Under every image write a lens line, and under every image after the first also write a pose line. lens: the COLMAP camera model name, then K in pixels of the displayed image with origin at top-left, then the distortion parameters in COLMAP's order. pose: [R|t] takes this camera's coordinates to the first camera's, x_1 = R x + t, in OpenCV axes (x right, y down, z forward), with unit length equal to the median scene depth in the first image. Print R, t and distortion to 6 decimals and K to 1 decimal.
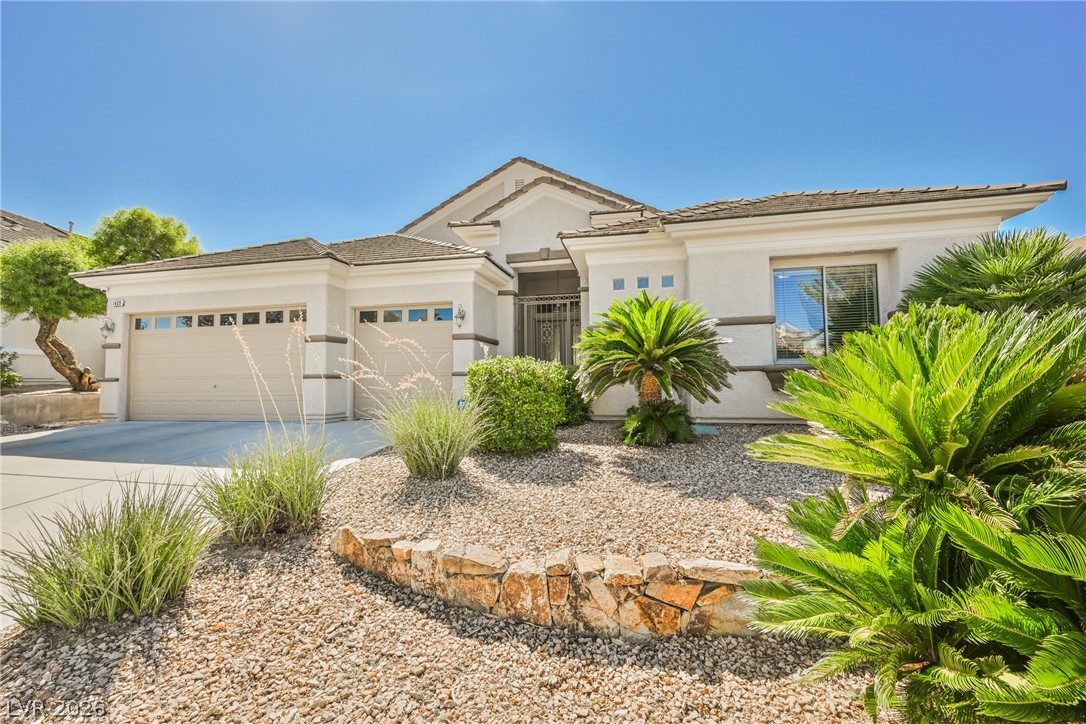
lens RADIAL K [[431.3, 0, 543.0], [0, 431.3, 362.0], [0, 0, 1]] dist [-0.002800, -0.000316]
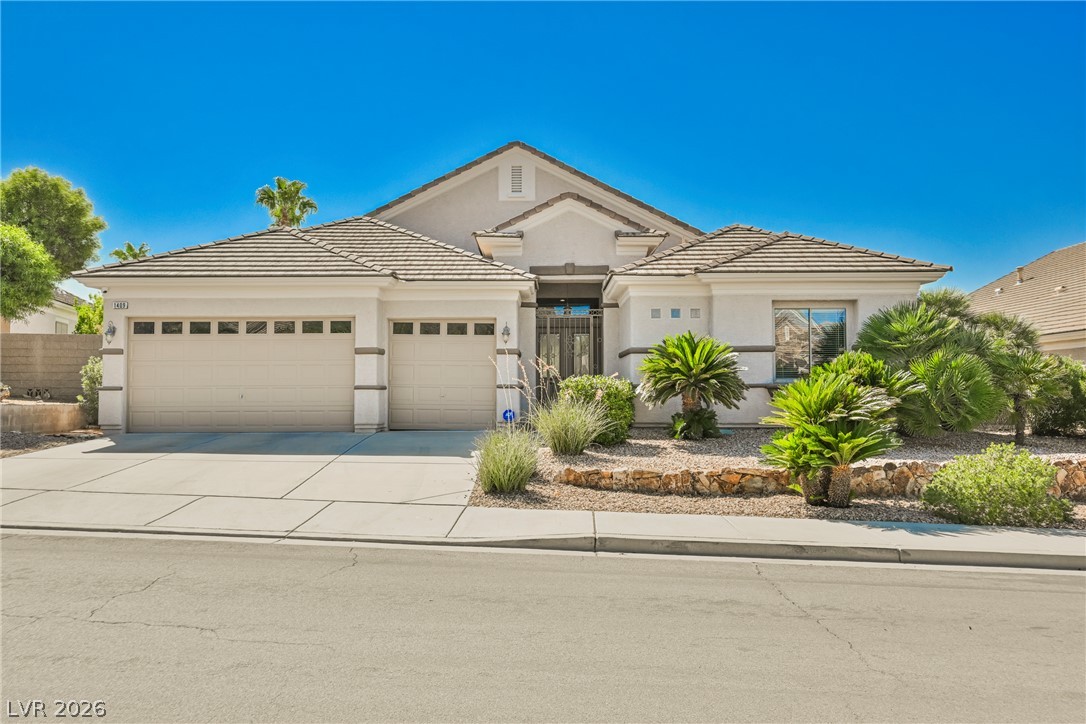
lens RADIAL K [[803.7, 0, 543.8], [0, 803.7, 364.6], [0, 0, 1]] dist [-0.005531, -0.001098]
pose [[0.979969, 0.015660, 0.198533, -0.615188], [-0.017162, 0.999836, 0.005848, -0.049787], [-0.198409, -0.009138, 0.980077, -1.214868]]
